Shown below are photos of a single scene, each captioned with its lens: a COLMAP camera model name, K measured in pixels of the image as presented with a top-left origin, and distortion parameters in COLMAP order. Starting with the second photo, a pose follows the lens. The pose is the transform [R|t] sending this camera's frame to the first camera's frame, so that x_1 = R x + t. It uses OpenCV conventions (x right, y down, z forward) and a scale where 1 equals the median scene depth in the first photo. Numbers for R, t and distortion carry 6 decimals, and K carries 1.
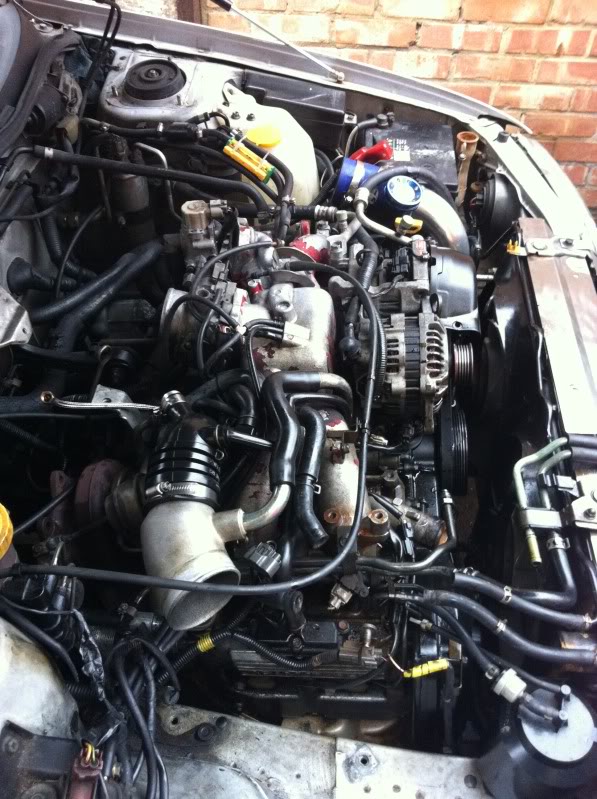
lens RADIAL K [[738.5, 0, 298.5], [0, 738.5, 399.5], [0, 0, 1]] dist [-0.004434, -0.030054]
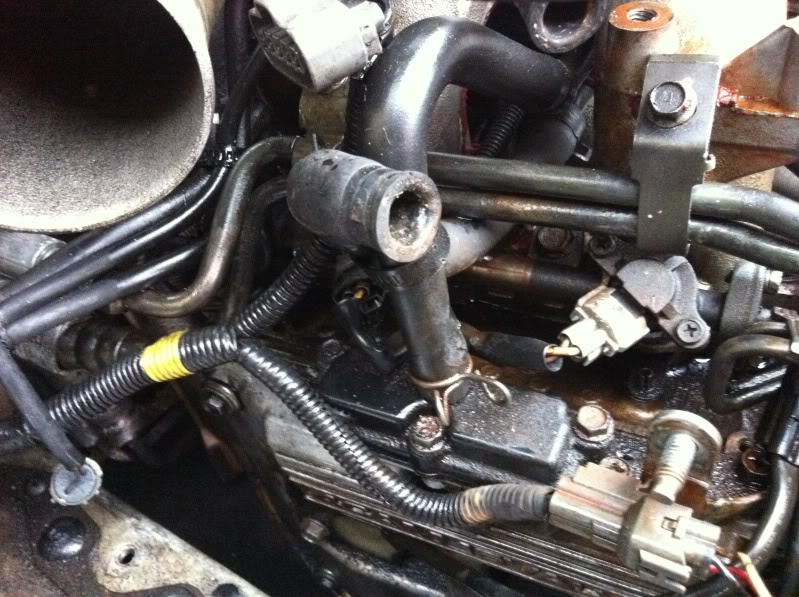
lens RADIAL K [[738.5, 0, 399.5], [0, 738.5, 298.5], [0, 0, 1]] dist [-0.004434, -0.030054]
pose [[0.933590, 0.209291, -0.290872, 0.062932], [-0.200984, 0.977846, 0.058506, 0.253951], [0.296673, 0.003840, 0.954971, 0.685057]]
